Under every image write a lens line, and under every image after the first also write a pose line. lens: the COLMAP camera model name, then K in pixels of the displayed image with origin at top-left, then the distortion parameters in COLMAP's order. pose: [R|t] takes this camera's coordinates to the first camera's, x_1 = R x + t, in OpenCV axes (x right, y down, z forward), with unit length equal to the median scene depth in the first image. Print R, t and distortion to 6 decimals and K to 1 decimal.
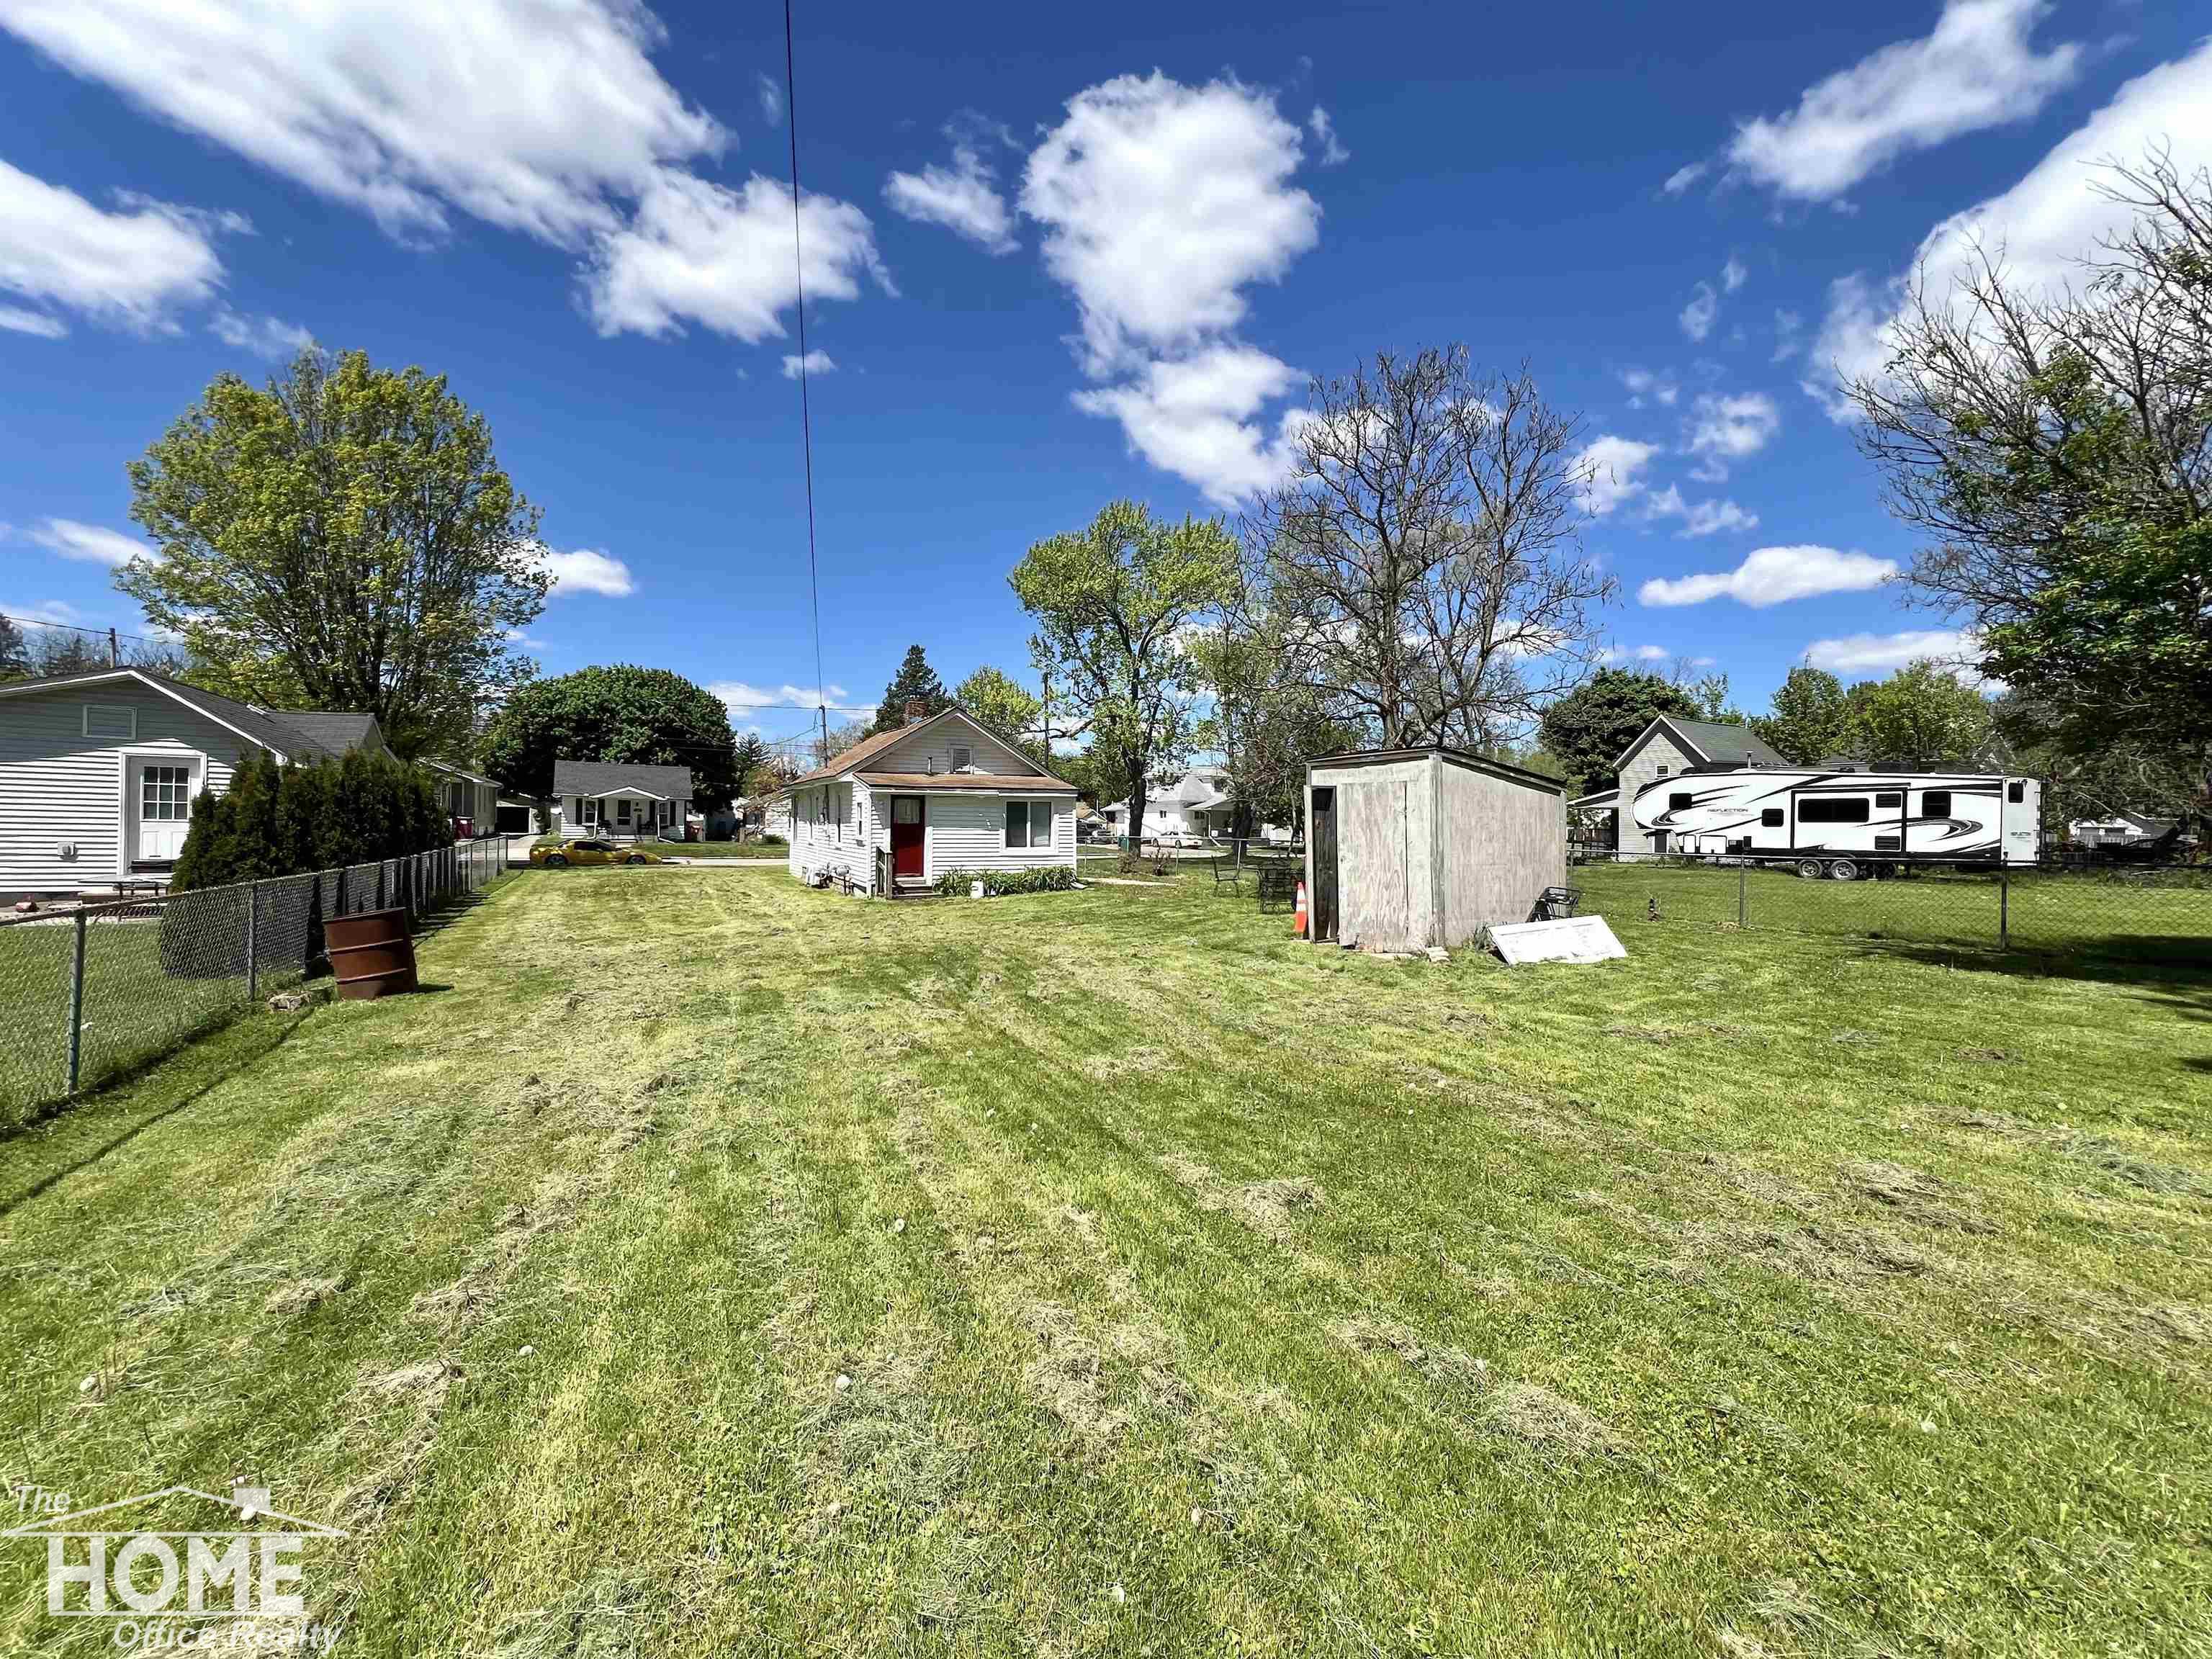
lens RADIAL K [[881.9, 0, 1108.8], [0, 881.9, 832.7], [0, 0, 1]] dist [-0.001627, 0.000254]
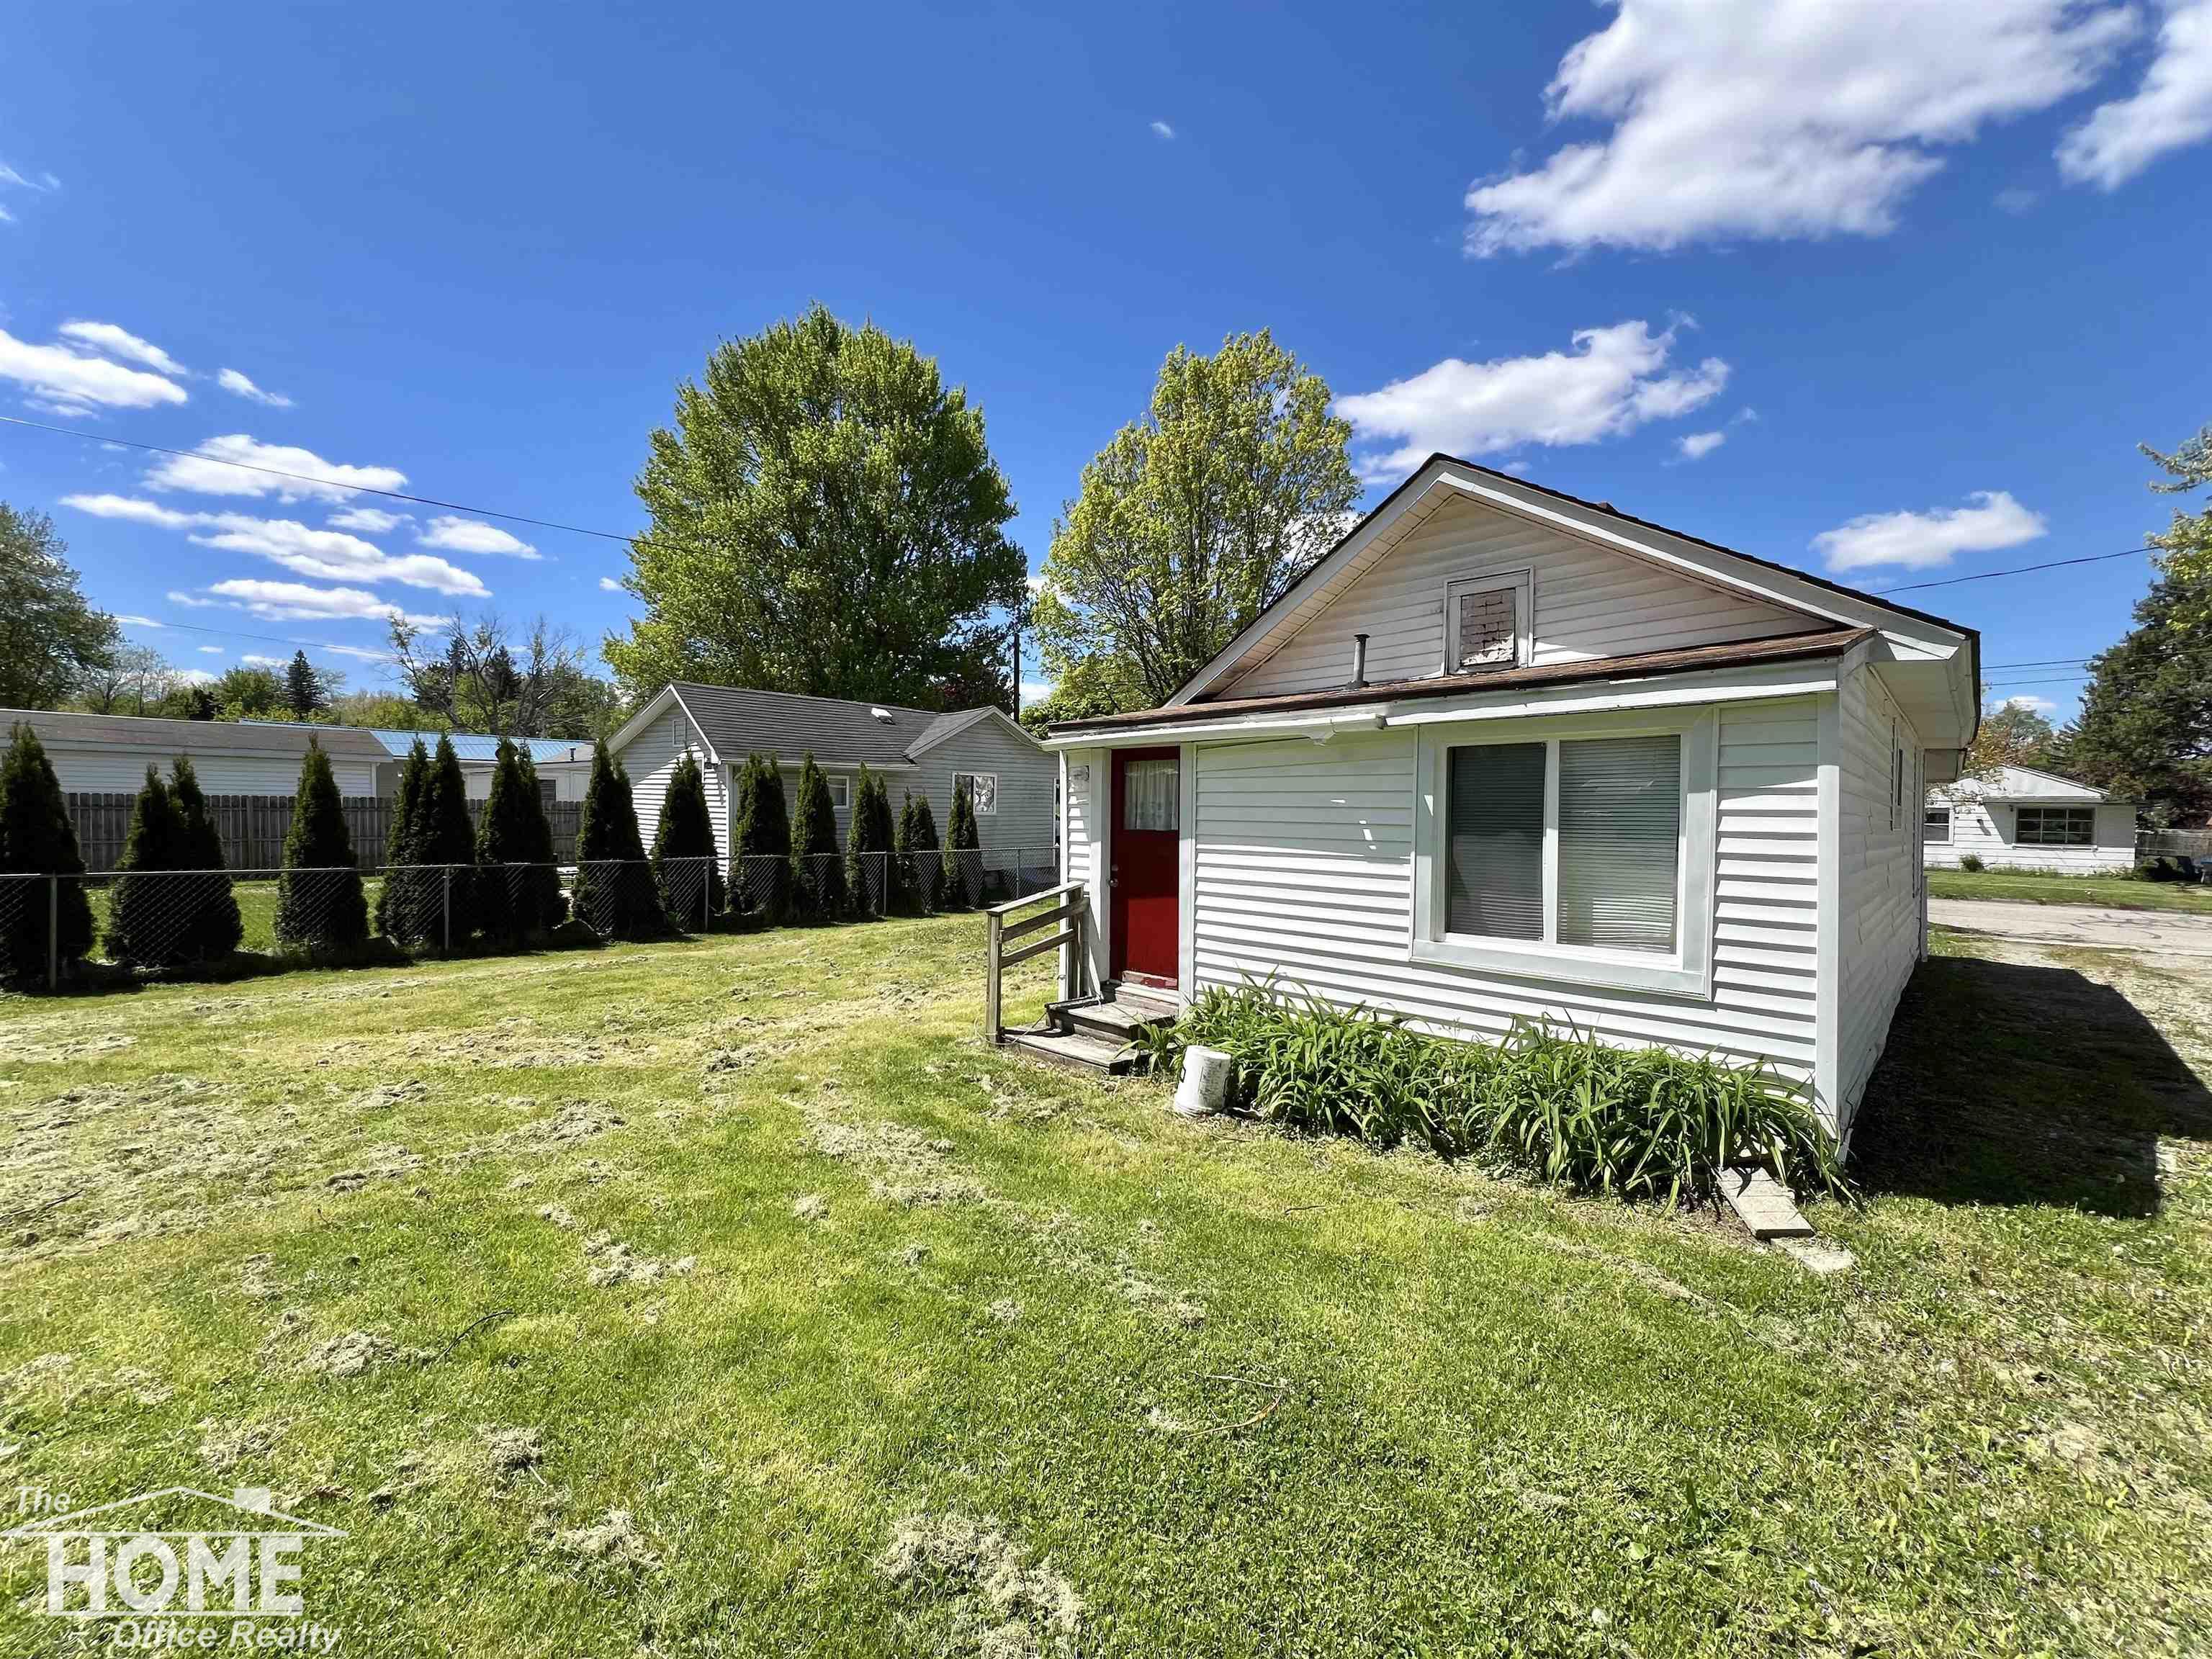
lens RADIAL K [[881.9, 0, 1108.8], [0, 881.9, 832.7], [0, 0, 1]] dist [-0.001627, 0.000254]
pose [[0.304767, 0.013996, -0.952324, 0.074488], [-0.022302, 0.999723, 0.007556, -0.008946], [0.952166, 0.018936, 0.304995, 0.669430]]
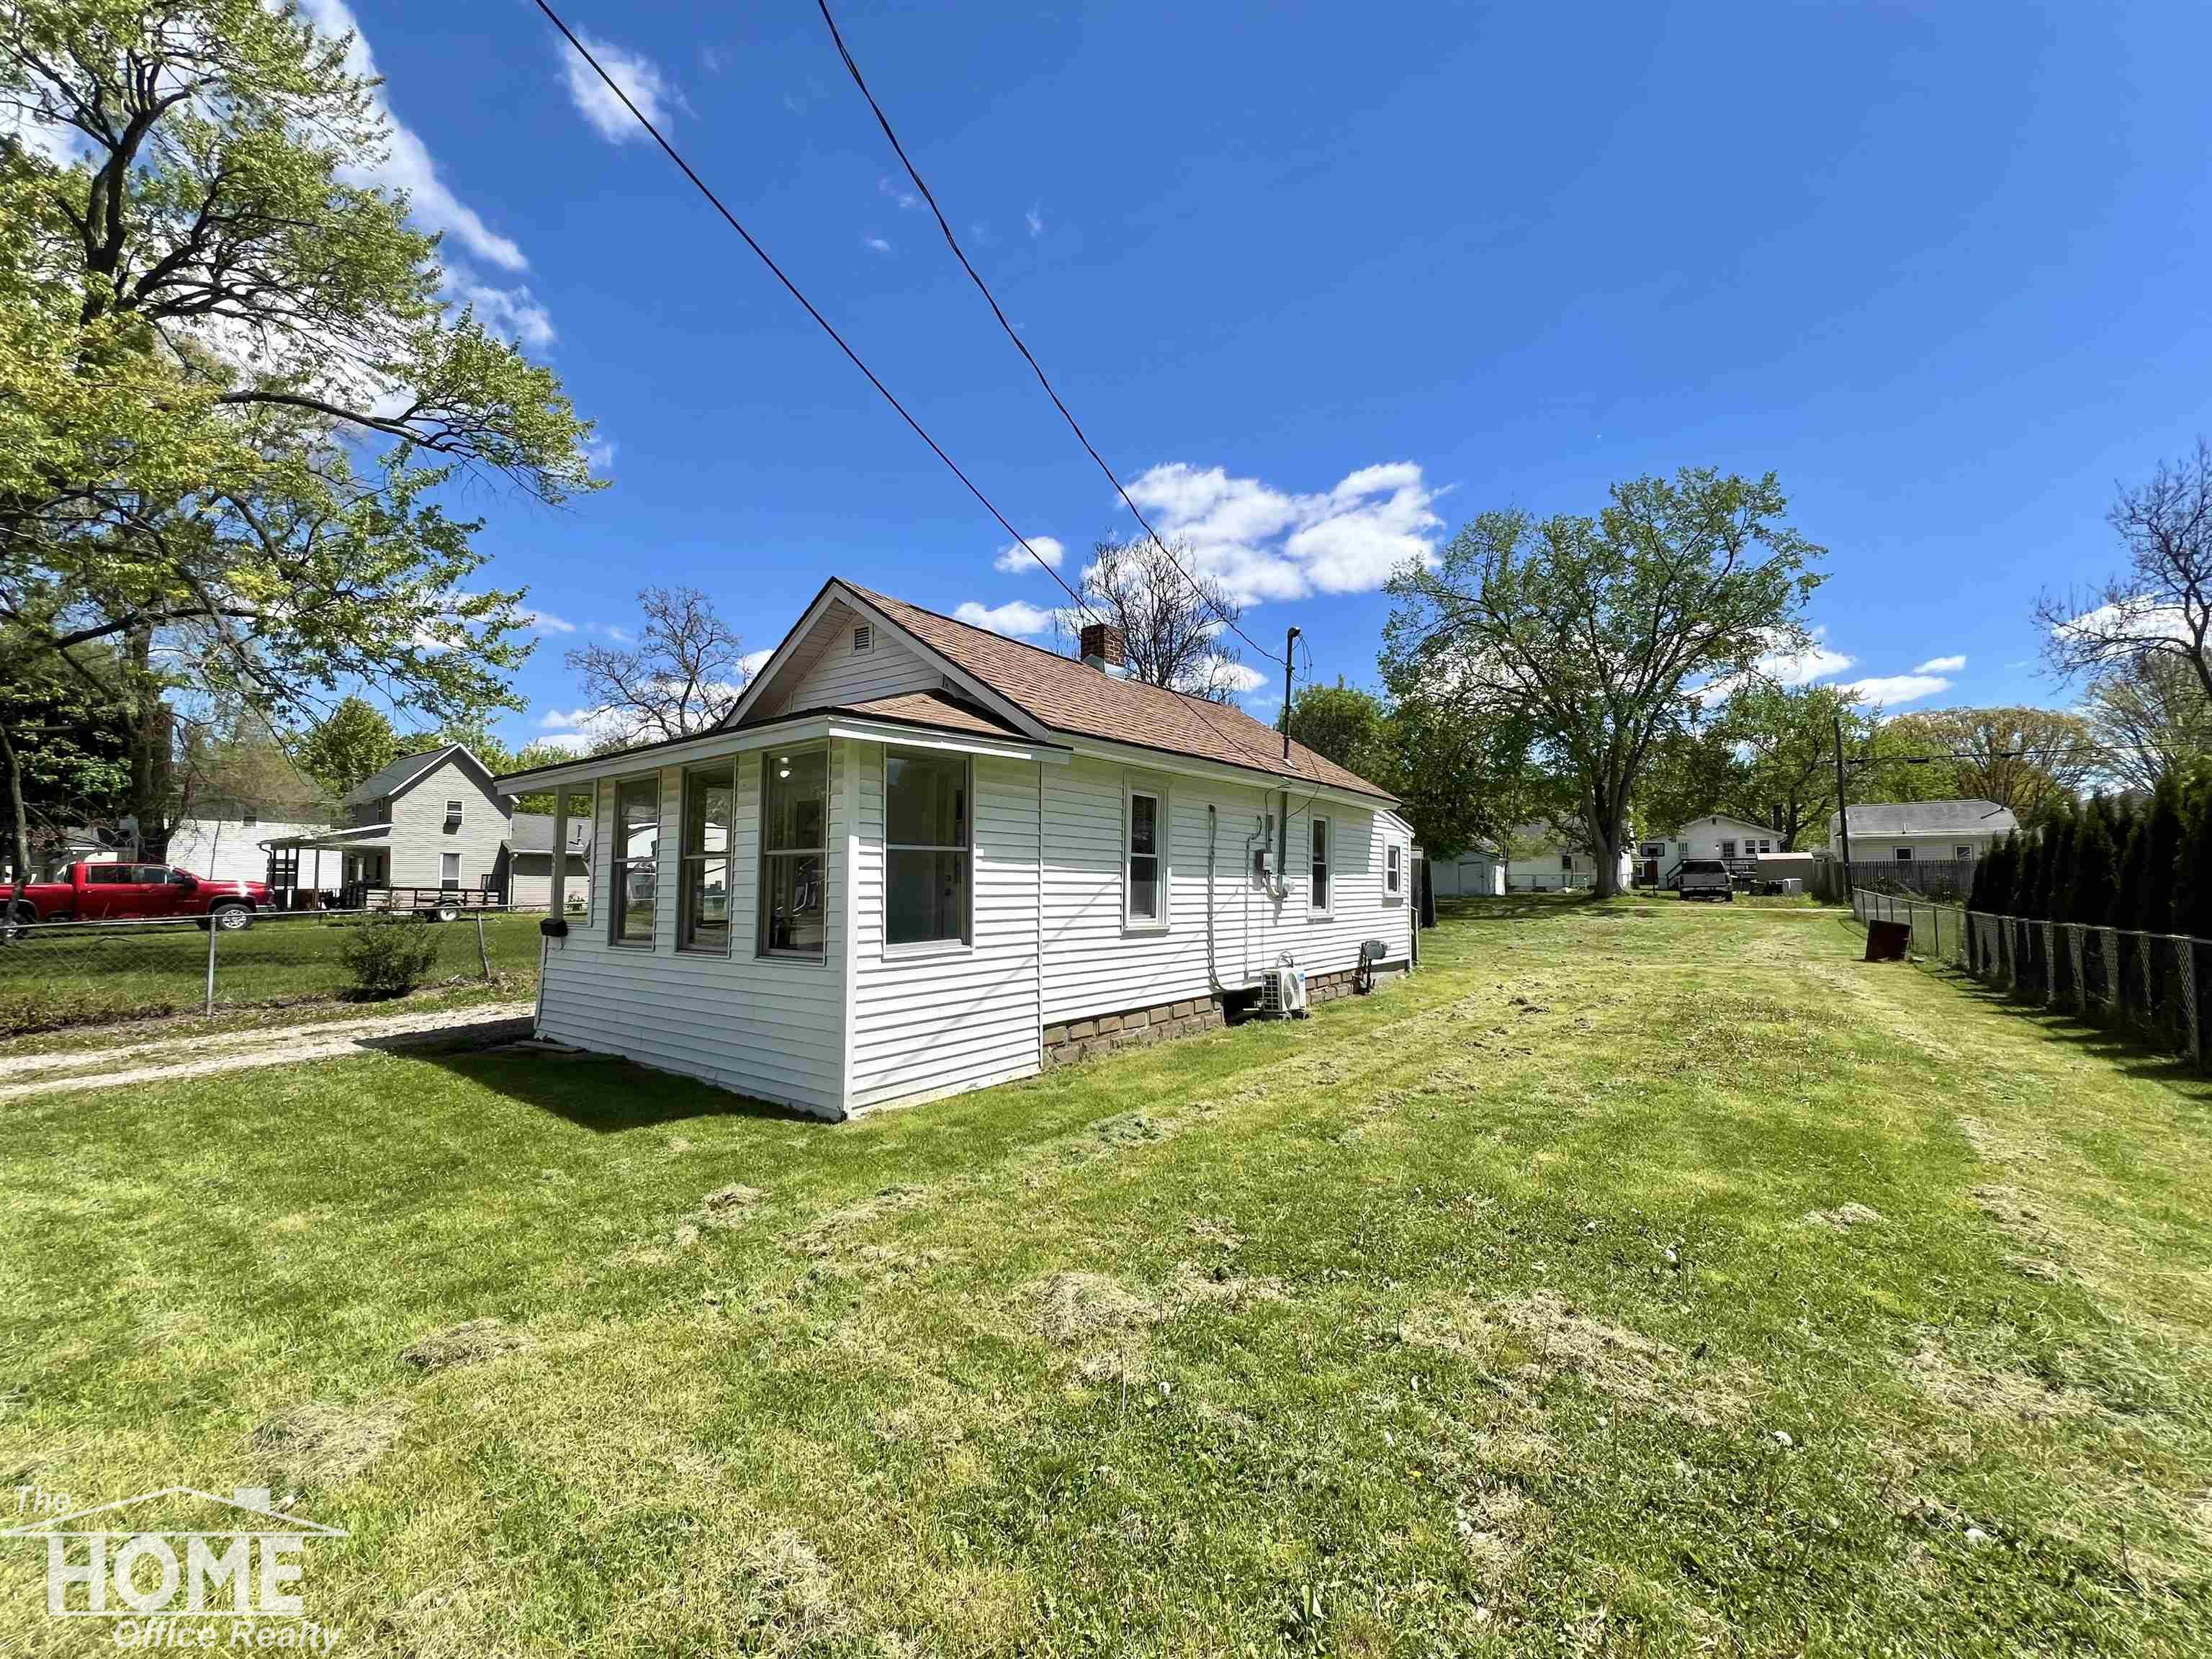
lens RADIAL K [[885.1, 0, 1109.6], [0, 885.1, 833.2], [0, 0, 1]] dist [-0.002714, 0.000821]
pose [[-0.419201, 0.037434, 0.907121, -0.645897], [0.001857, 0.999183, -0.040375, -0.012153], [-0.907892, -0.015241, -0.418928, 1.164824]]
